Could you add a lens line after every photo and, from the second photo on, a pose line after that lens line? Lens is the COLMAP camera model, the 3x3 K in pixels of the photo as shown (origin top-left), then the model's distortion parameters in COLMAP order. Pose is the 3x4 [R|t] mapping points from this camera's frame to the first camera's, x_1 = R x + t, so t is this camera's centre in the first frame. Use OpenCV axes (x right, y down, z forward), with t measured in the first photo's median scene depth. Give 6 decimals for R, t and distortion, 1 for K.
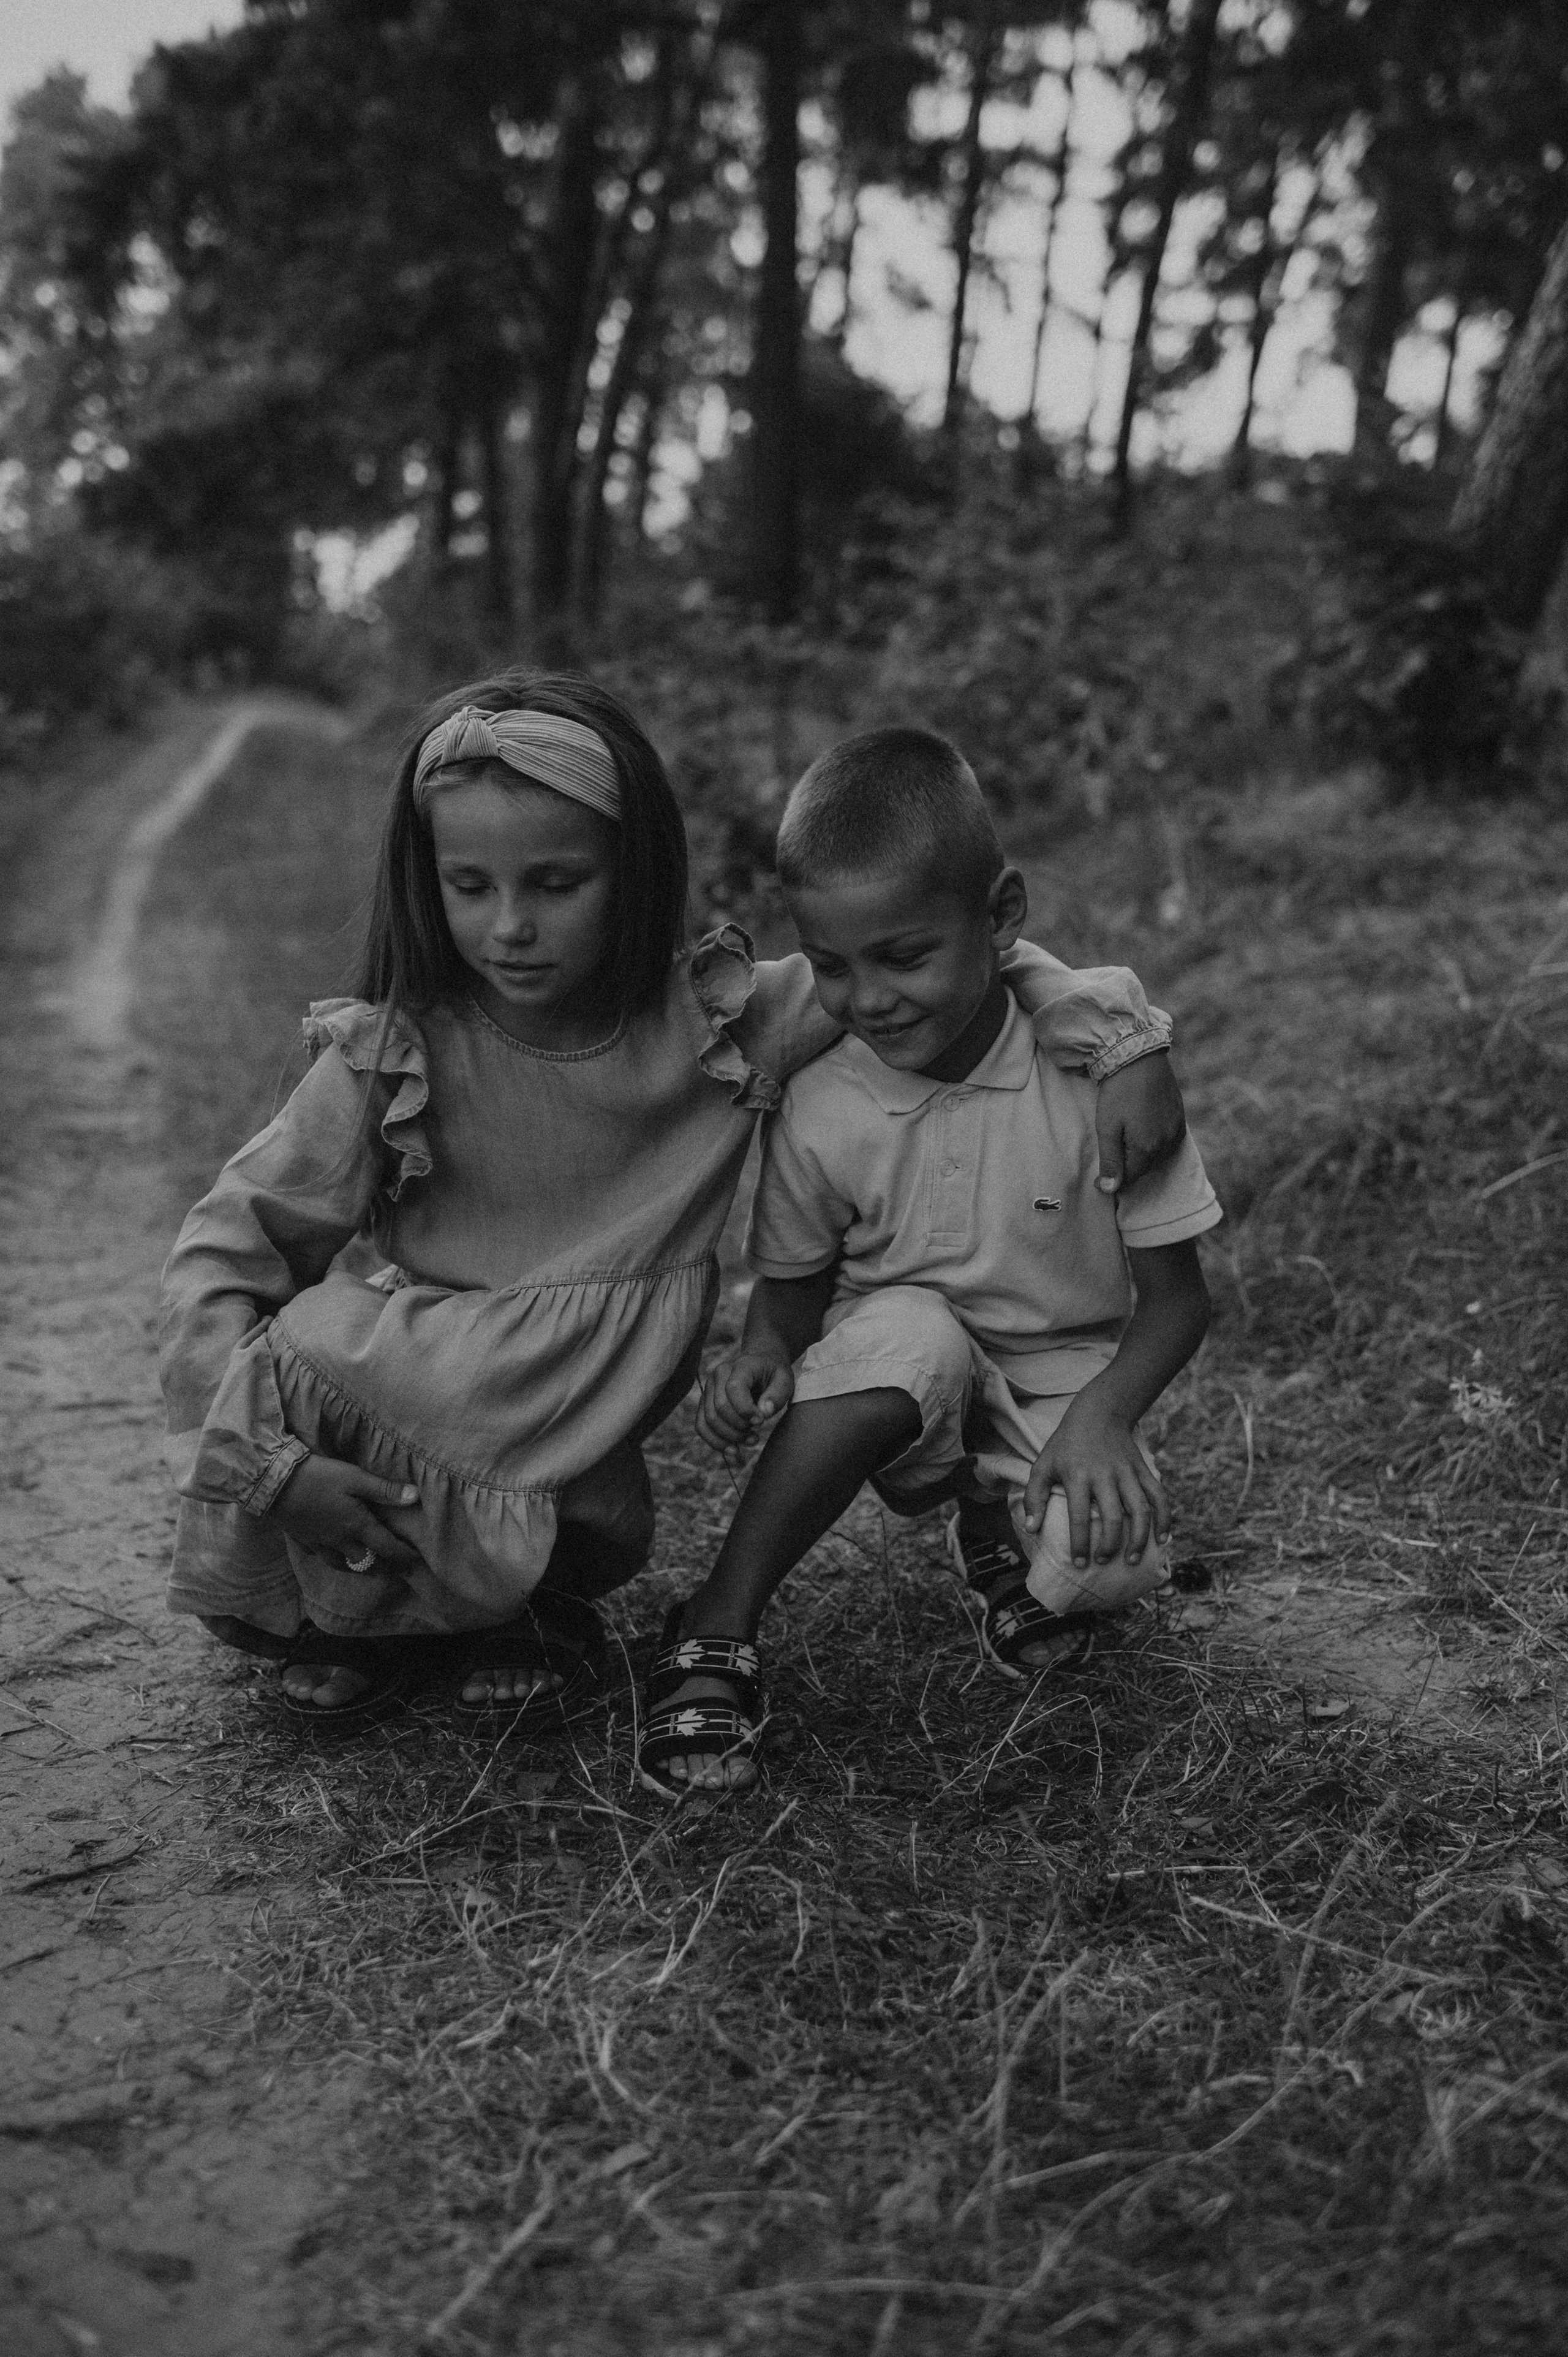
lens RADIAL K [[2416.1, 0, 776.6], [0, 2416.1, 1181.2], [0, 0, 1]] dist [-0.085908, -0.001448]
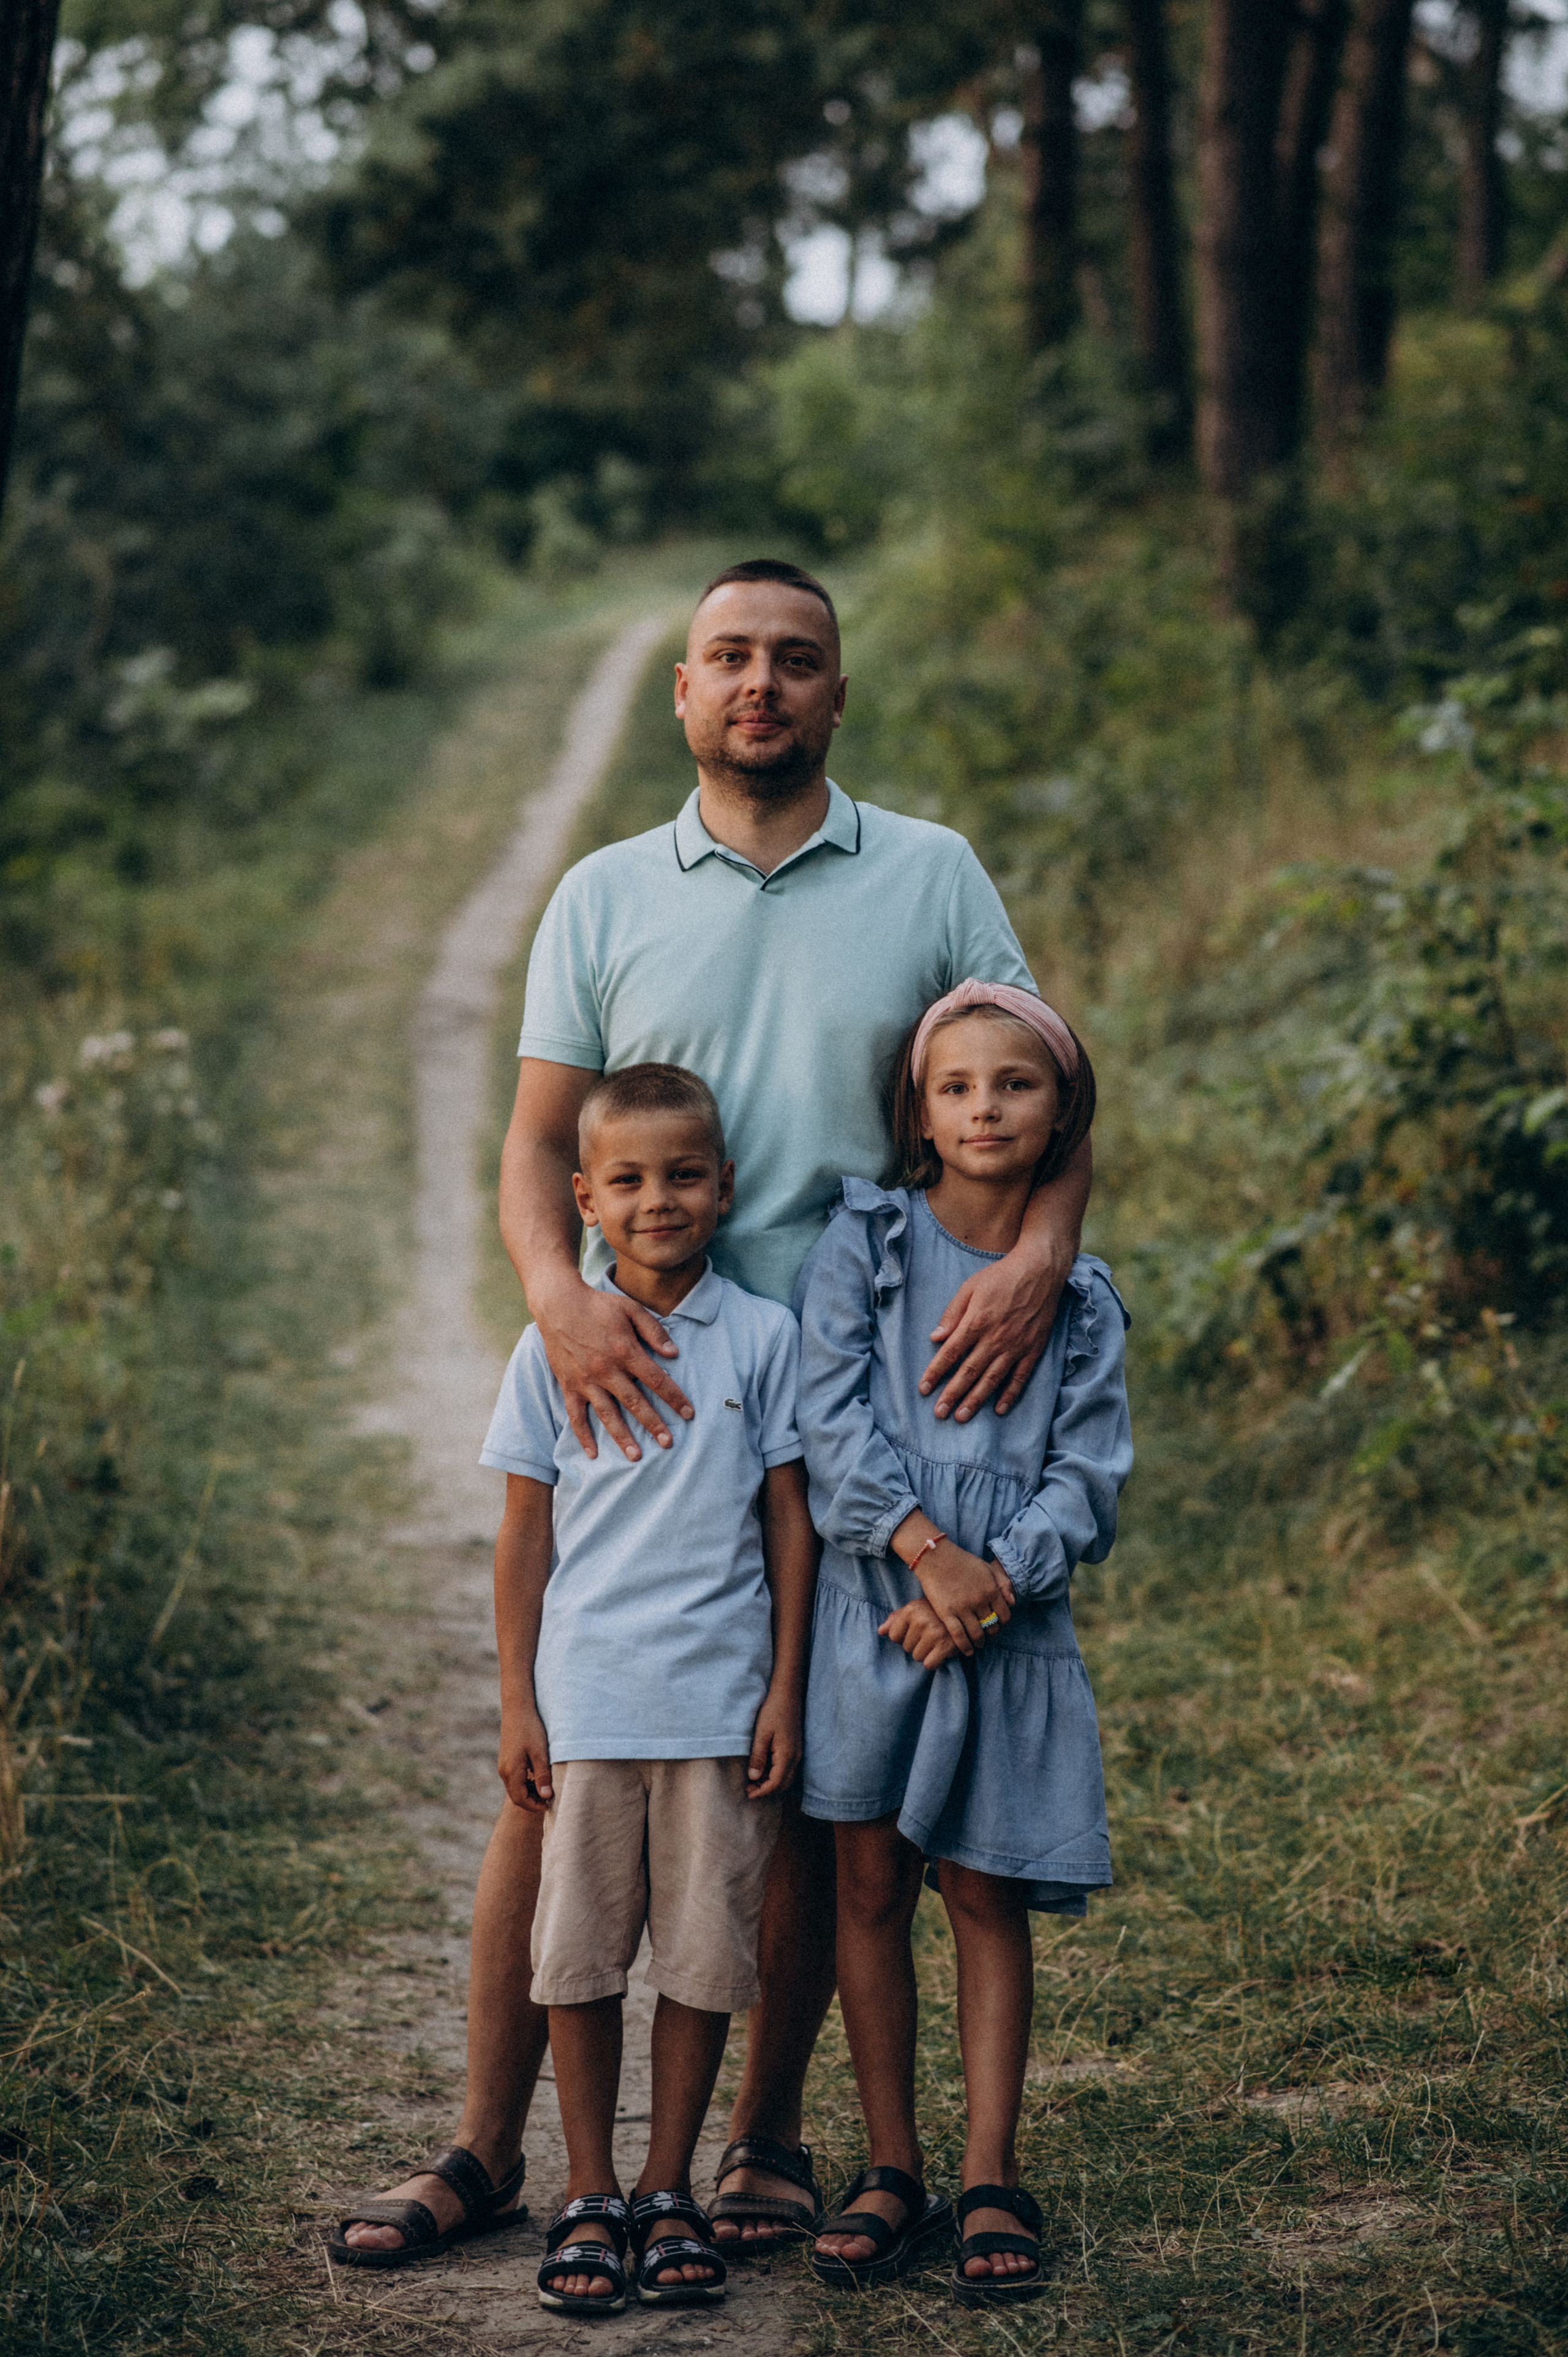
lens RADIAL K [[5800.3, 0, 782.7], [0, 5800.3, 921.2], [0, 0, 1]] dist [0.144042, -0.729859]
pose [[0.981286, -0.039606, -0.188438, 0.042607], [0.019218, 0.993876, -0.108818, -0.023505], [0.191594, 0.103161, 0.976038, -0.241529]]
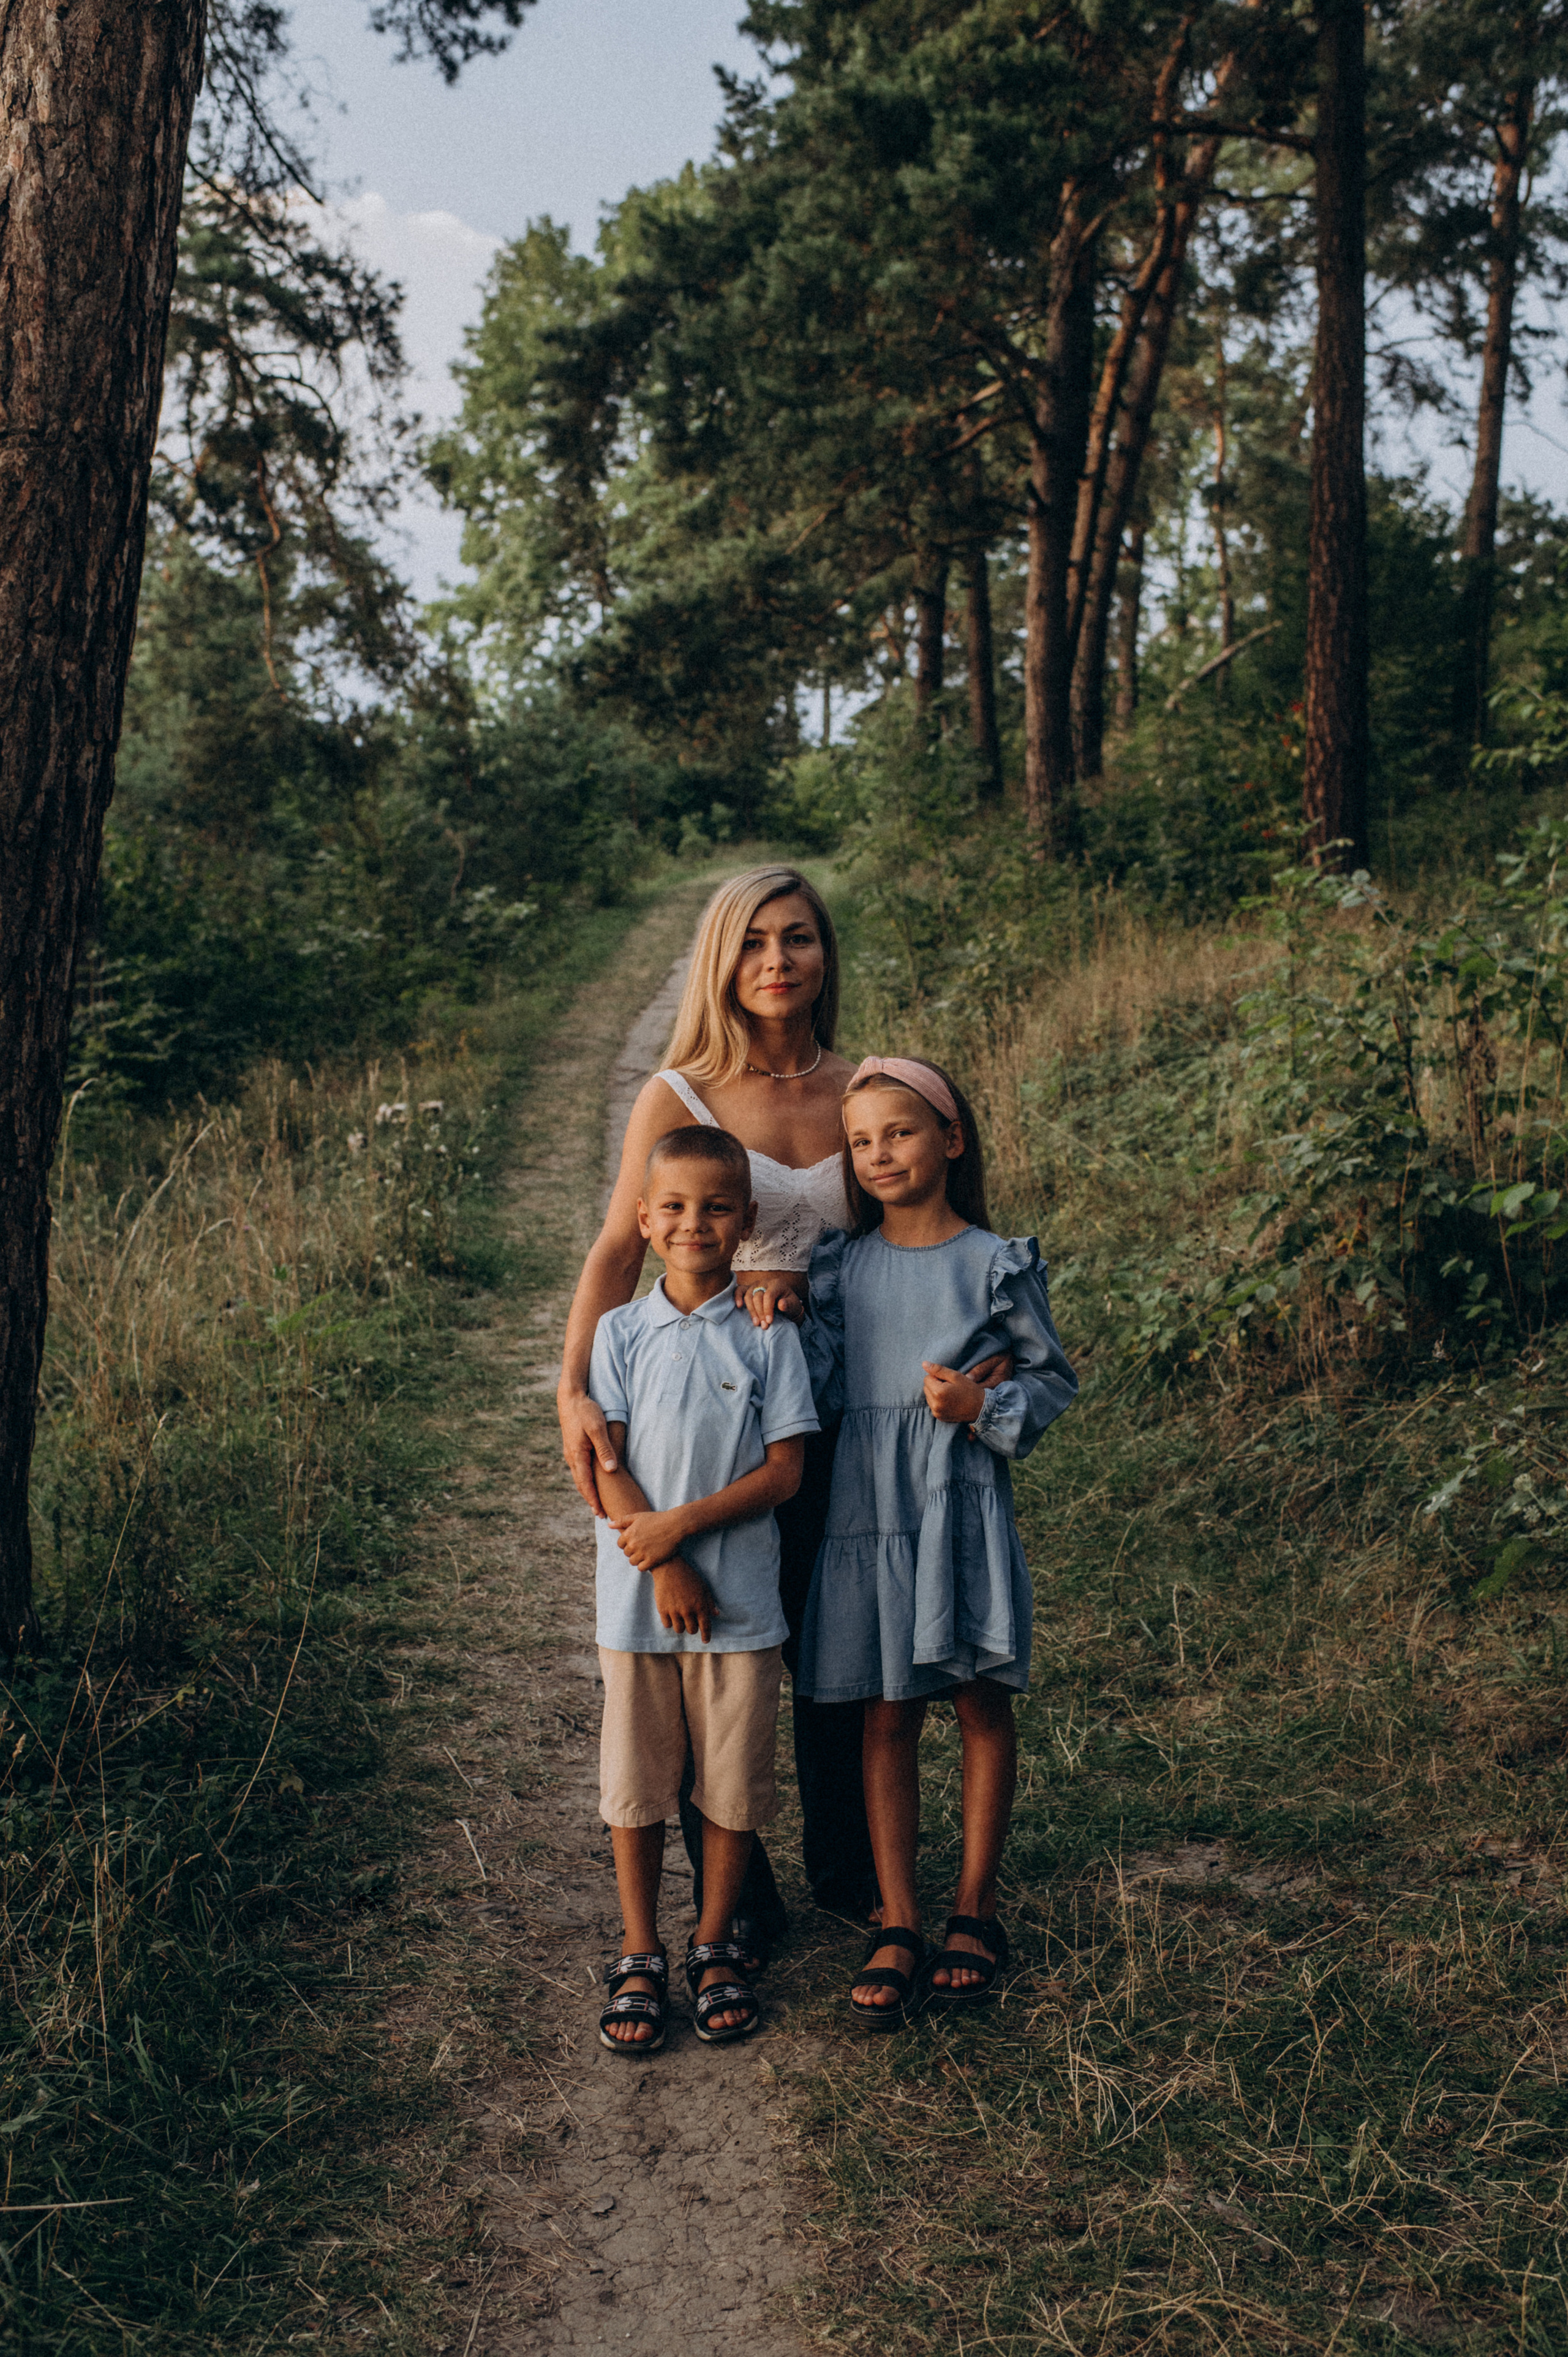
lens RADIAL K [[2402.7, 0, 772.5], [0, 2402.7, 1148.9], [0, 0, 1]] dist [-0.003595, 0.008321]
pose [[0.980541, -0.020559, -0.195237, -0.038323], [0.009928, 0.998422, -0.055272, -0.065410], [0.196065, 0.052258, 0.979197, 0.111611]]
